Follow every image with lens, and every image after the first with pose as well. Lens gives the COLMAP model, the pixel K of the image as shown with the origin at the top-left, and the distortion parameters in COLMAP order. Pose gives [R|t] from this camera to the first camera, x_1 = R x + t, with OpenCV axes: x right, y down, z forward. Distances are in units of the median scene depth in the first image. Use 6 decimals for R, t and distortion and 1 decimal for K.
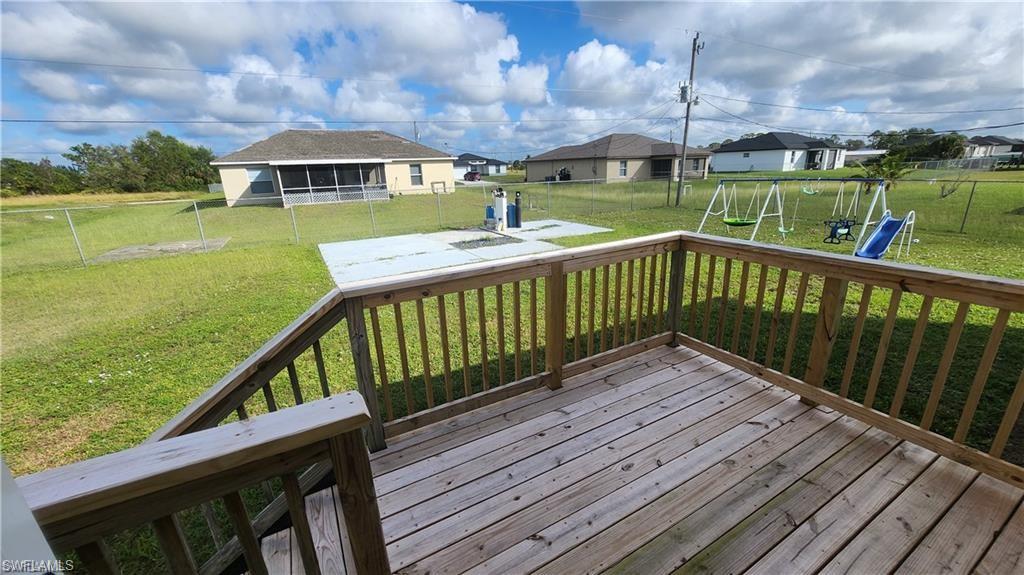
lens RADIAL K [[404.3, 0, 508.5], [0, 404.3, 295.5], [0, 0, 1]] dist [-0.003845, -0.000364]
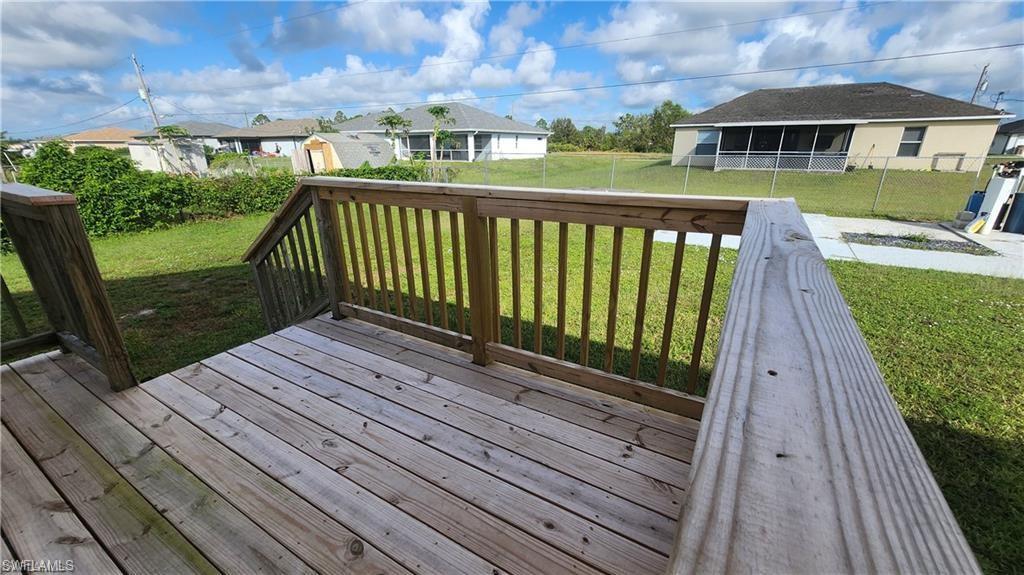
lens RADIAL K [[404.3, 0, 511.6], [0, 404.3, 286.6], [0, 0, 1]] dist [-0.003845, -0.000364]
pose [[0.497540, 0.315478, -0.808040, 0.138134], [-0.273284, 0.941092, 0.199153, -0.016275], [0.823268, 0.121738, 0.554445, 0.111262]]
